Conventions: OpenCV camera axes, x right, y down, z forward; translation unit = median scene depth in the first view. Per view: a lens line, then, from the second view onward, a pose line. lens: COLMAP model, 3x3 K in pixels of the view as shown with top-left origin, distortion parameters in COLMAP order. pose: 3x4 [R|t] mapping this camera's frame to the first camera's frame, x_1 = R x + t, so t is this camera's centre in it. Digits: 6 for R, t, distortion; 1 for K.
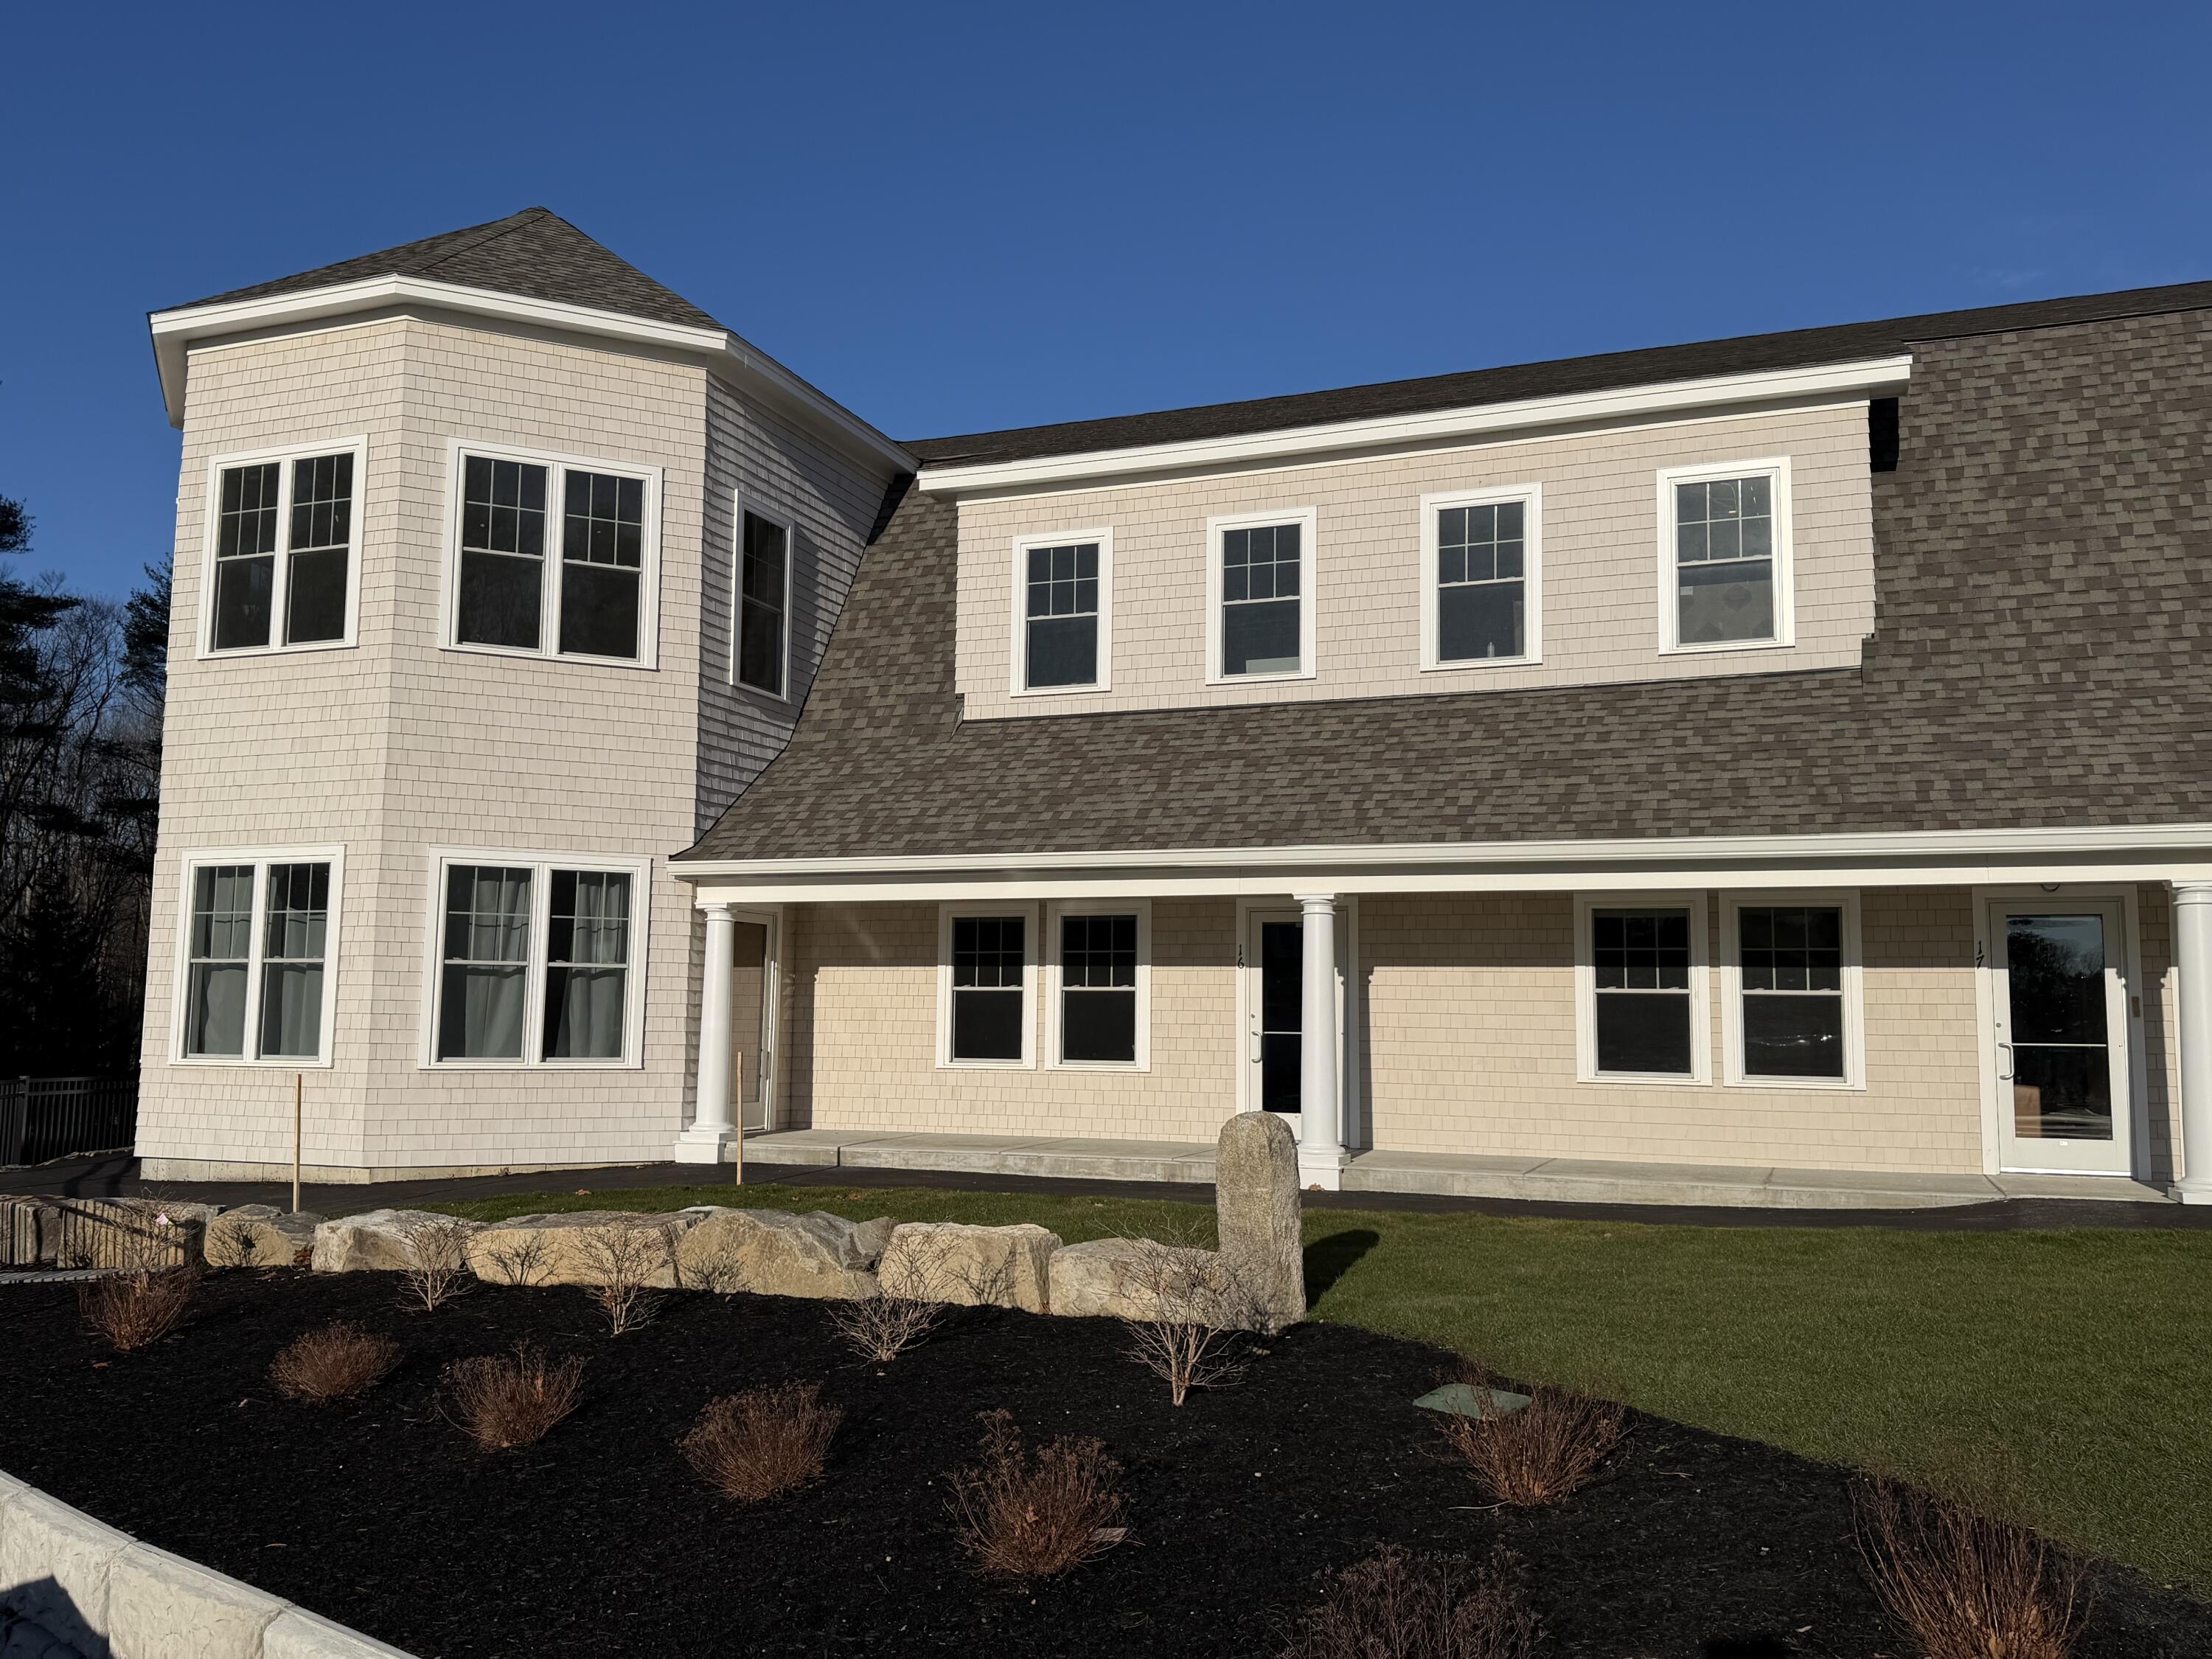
lens RADIAL K [[1787.9, 0, 1097.8], [0, 1787.9, 828.4], [0, 0, 1]] dist [0.054265, -0.037815]
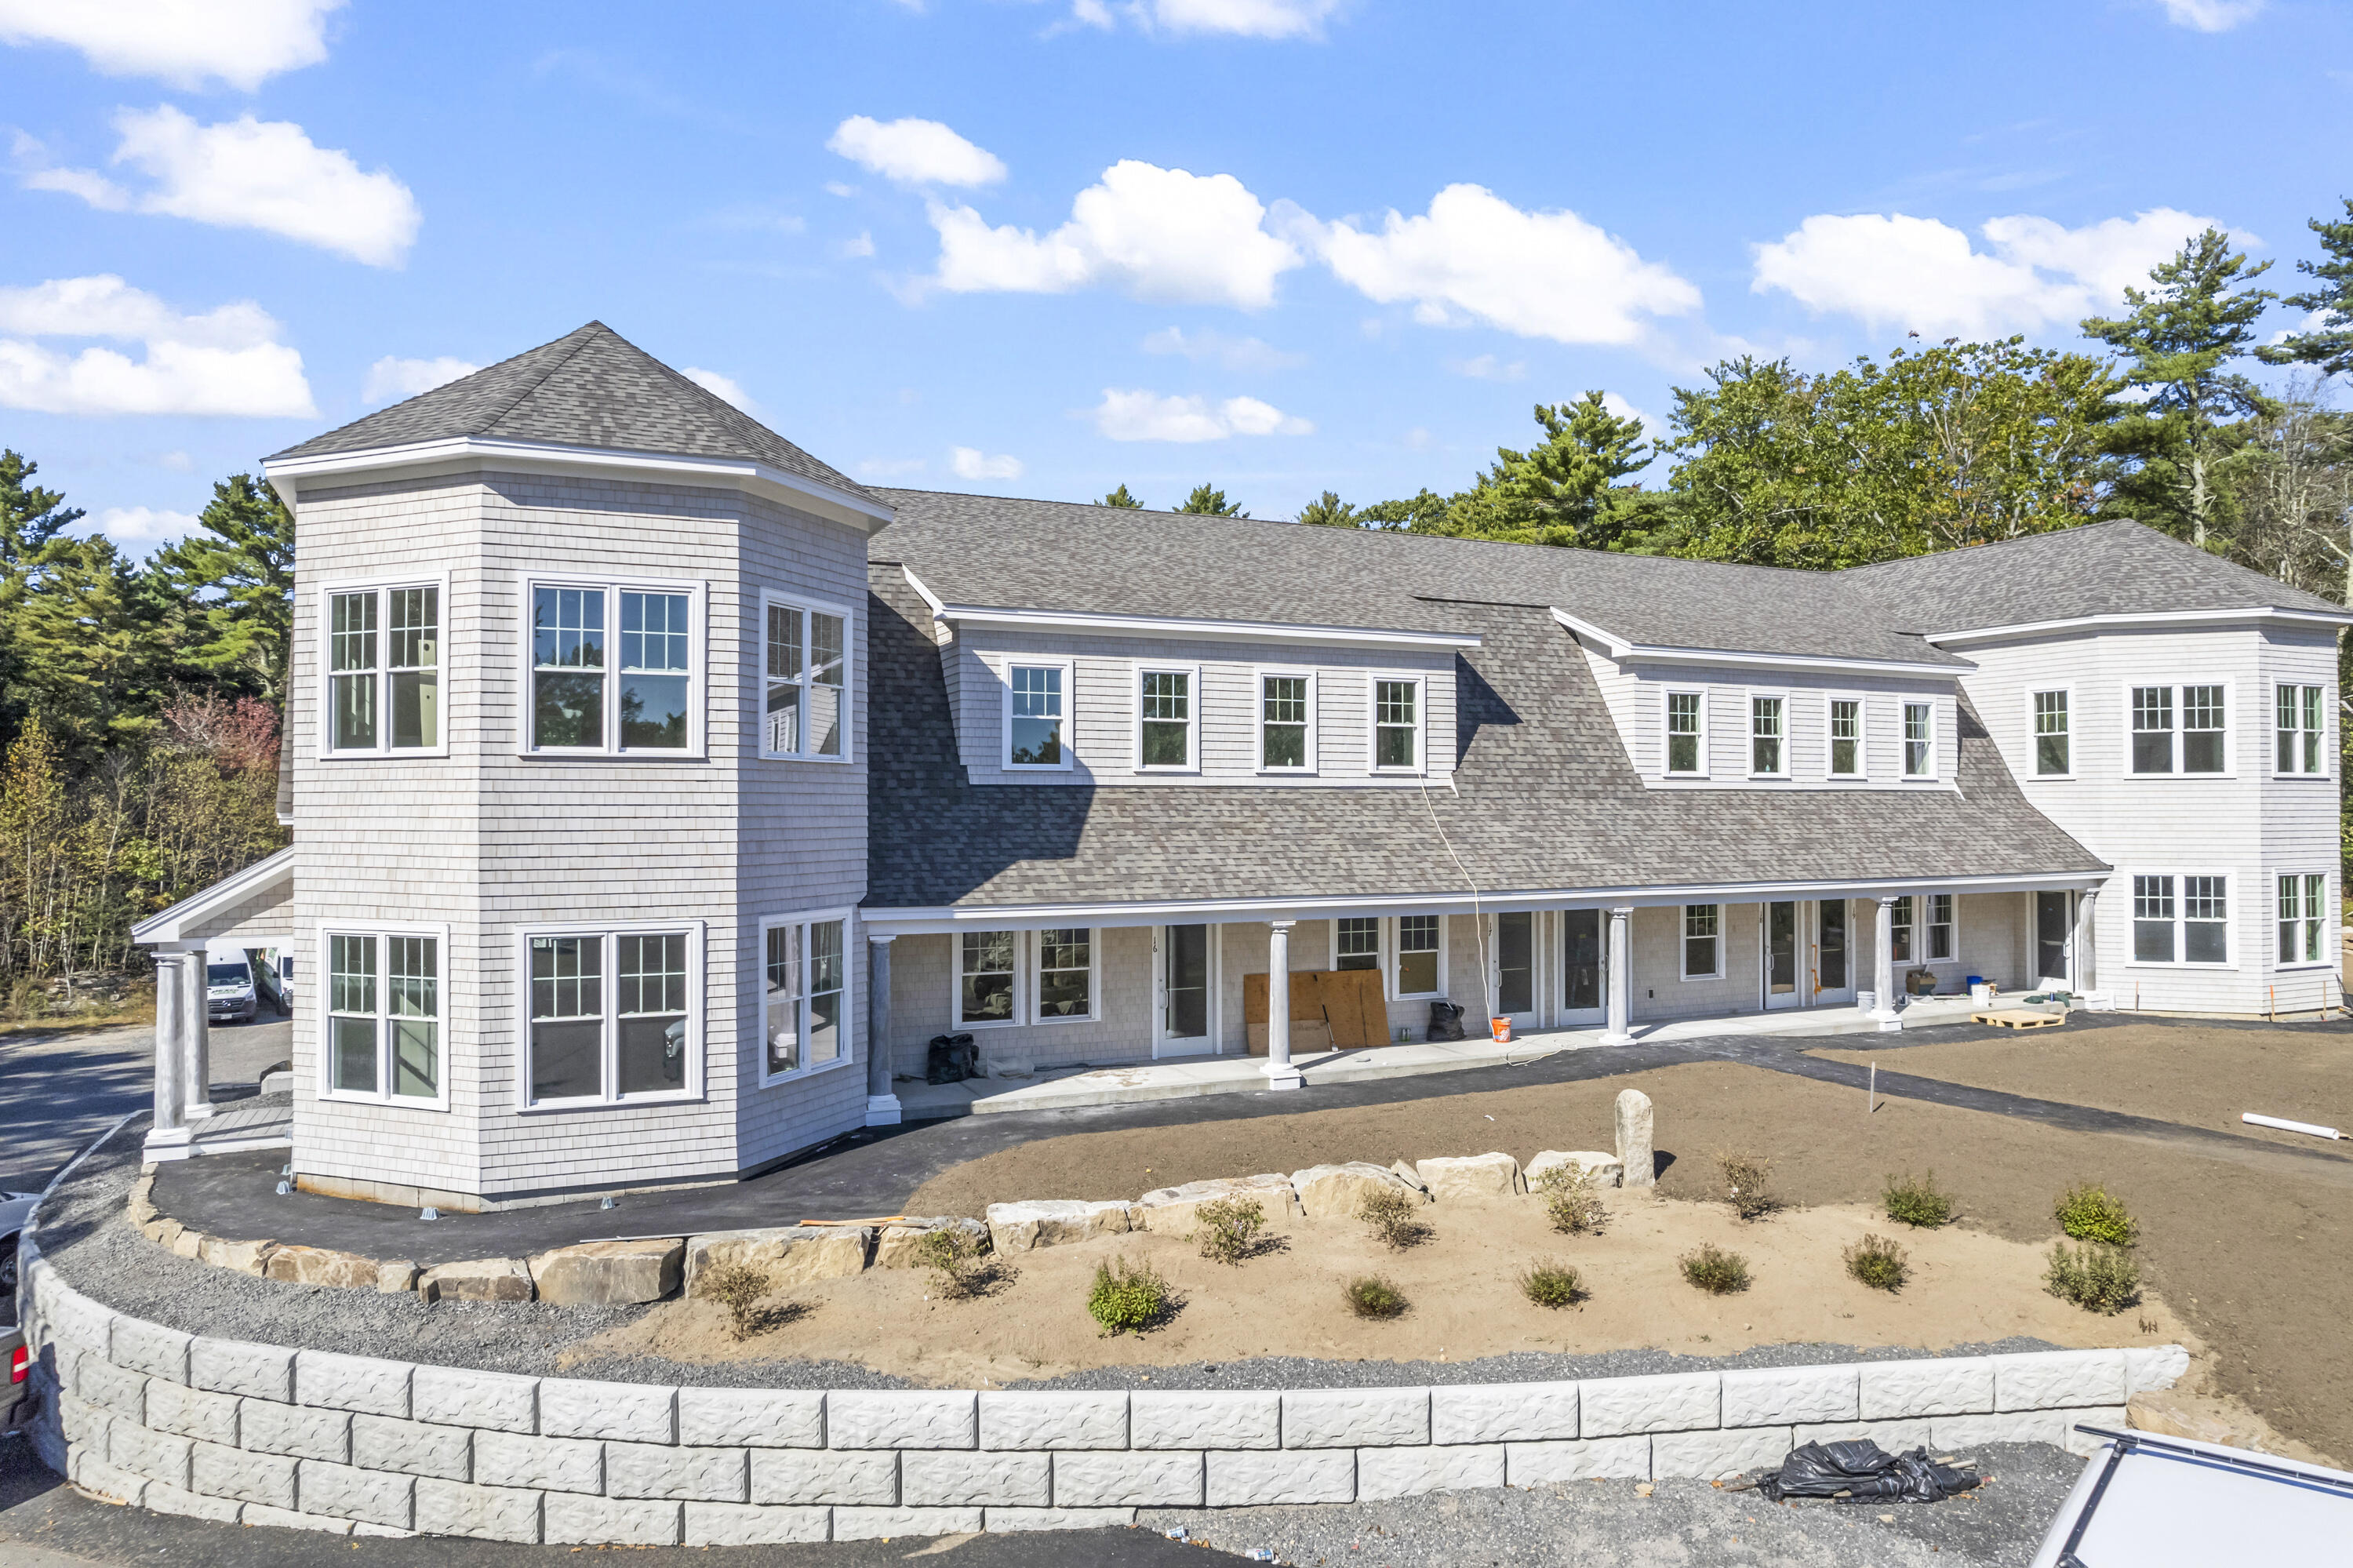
lens RADIAL K [[1514.5, 0, 1184.2], [0, 1514.5, 783.3], [0, 0, 1]] dist [-0.072506, 0.054095]
pose [[0.685742, -0.000357, 0.727845, -0.905217], [-0.068973, 0.995468, 0.065472, -0.166035], [-0.724570, -0.095099, 0.682609, 0.071474]]
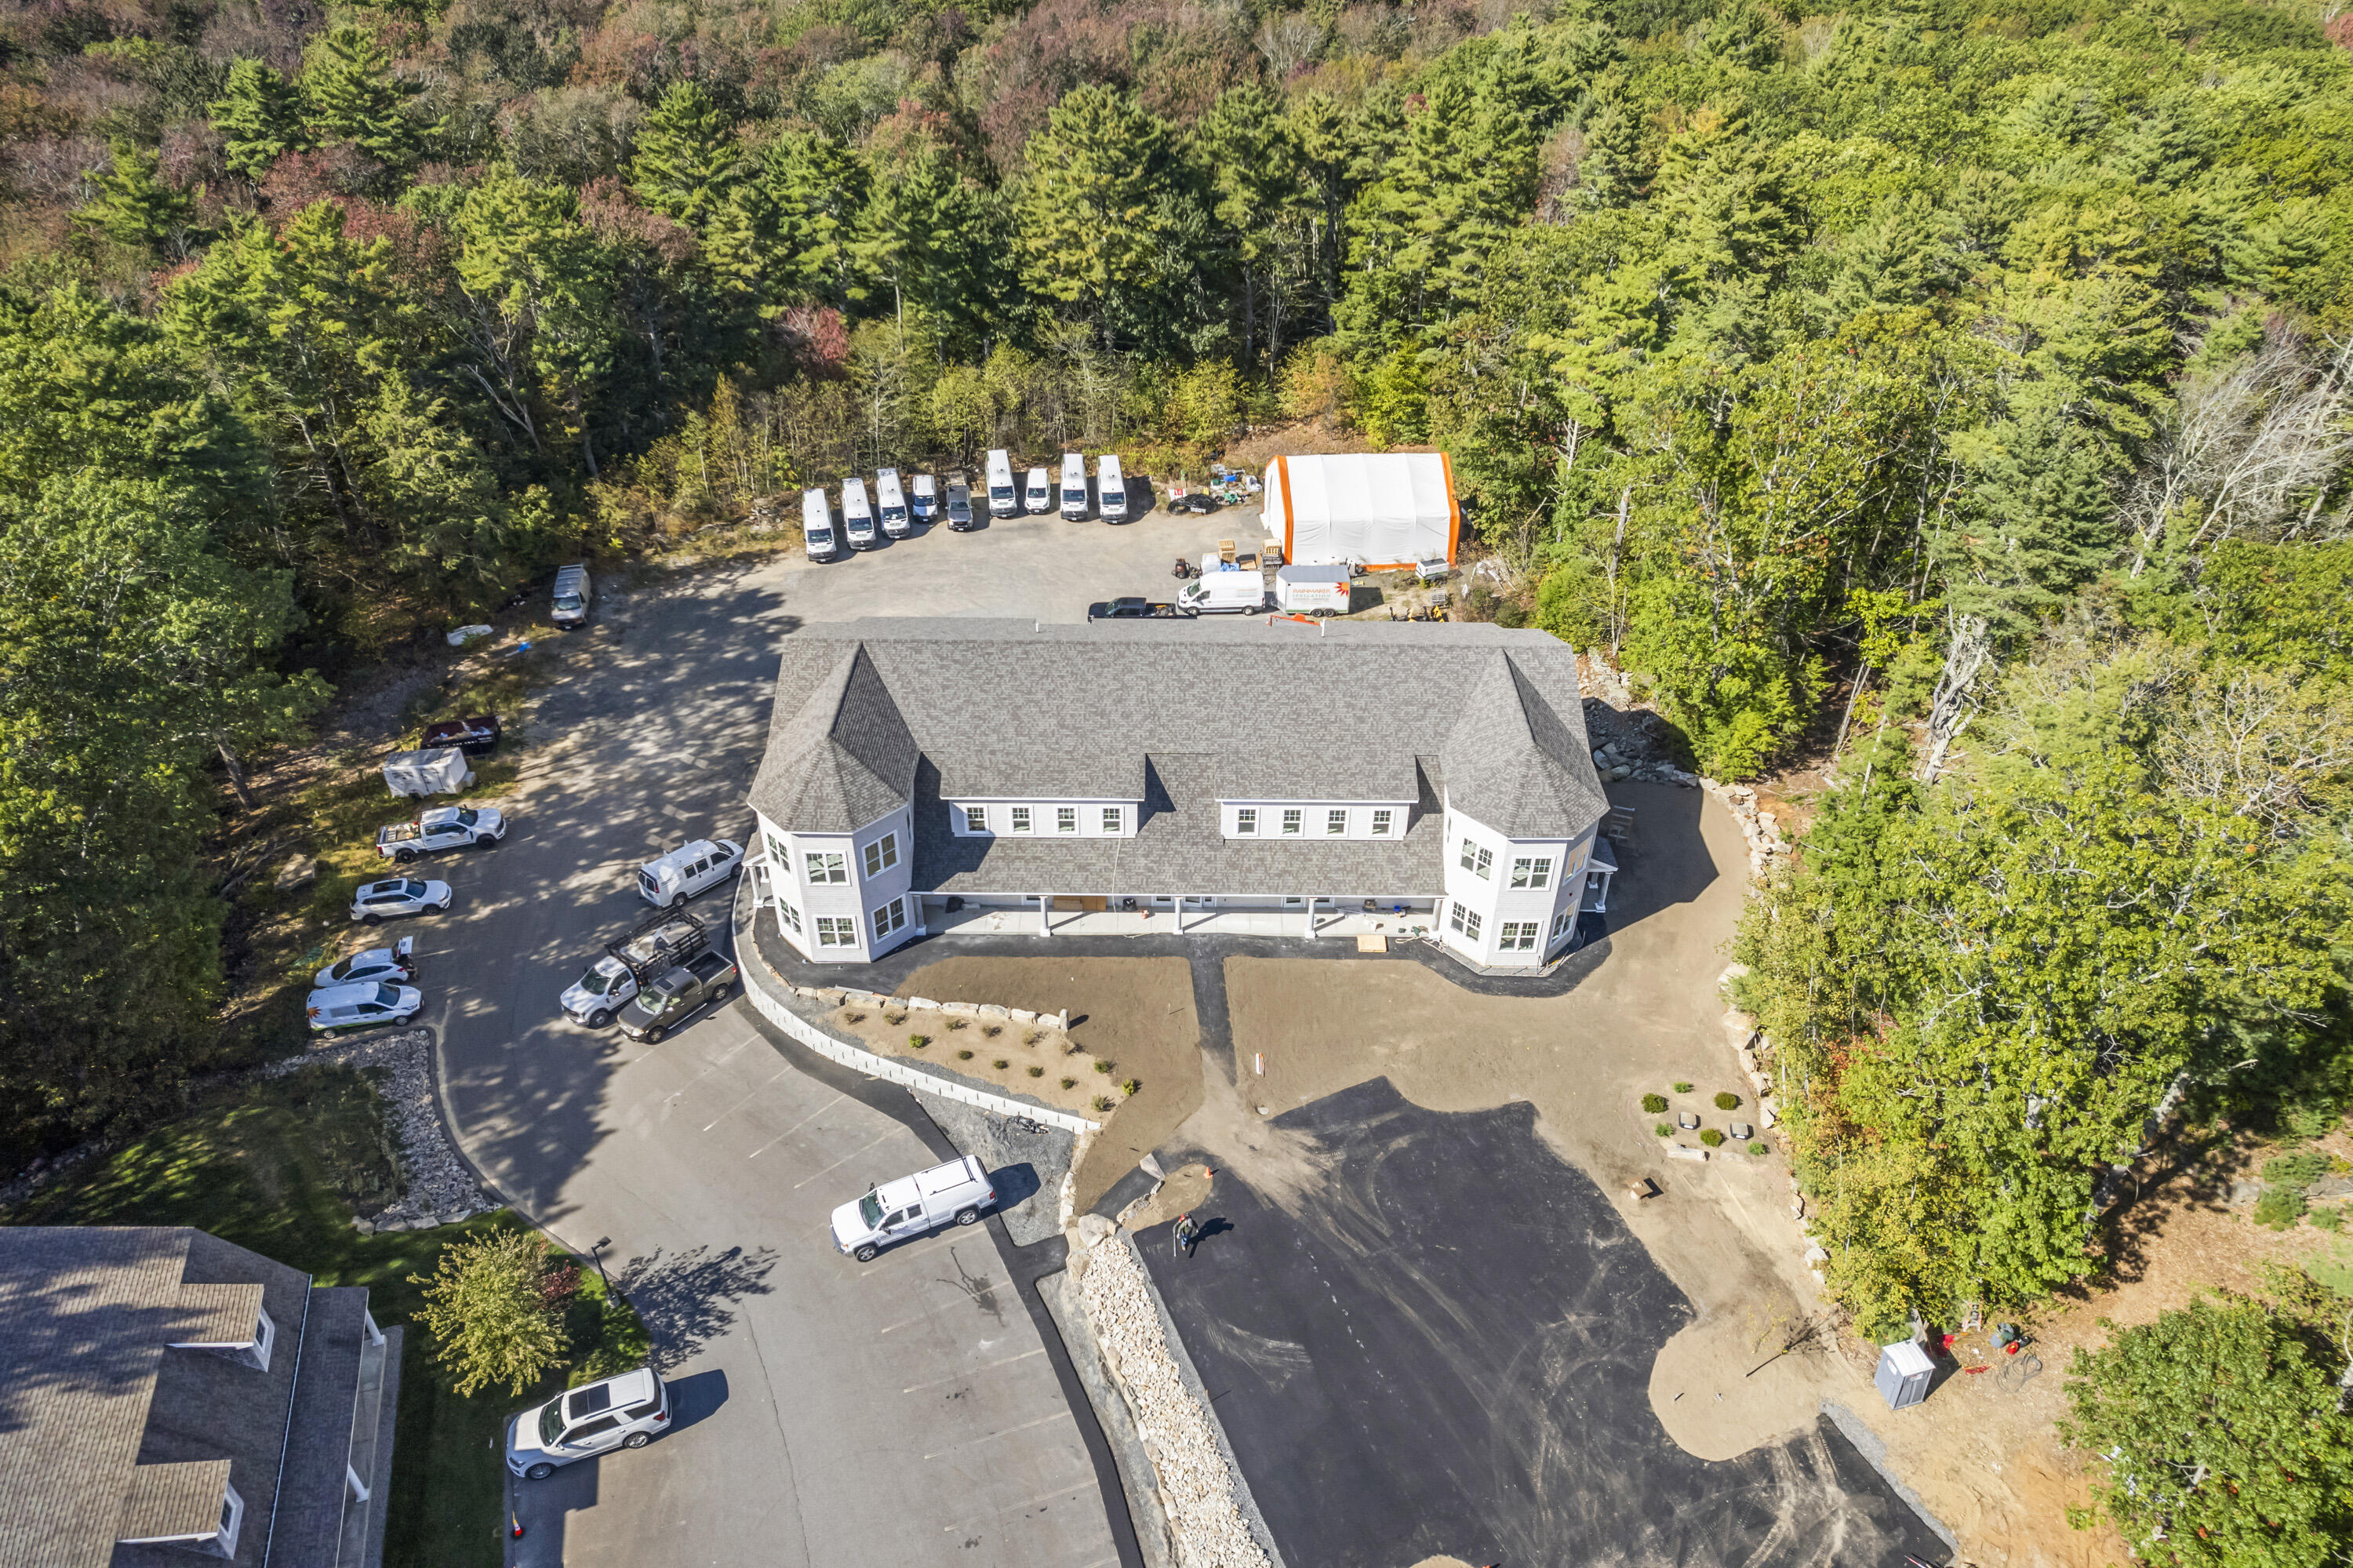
lens RADIAL K [[1514.5, 0, 1202.3], [0, 1514.5, 777.7], [0, 0, 1]] dist [-0.072506, 0.054095]
pose [[0.924746, -0.219770, 0.310718, -0.716316], [-0.048479, 0.741752, 0.668920, -3.039687], [-0.377484, -0.633644, 0.675278, -1.902061]]
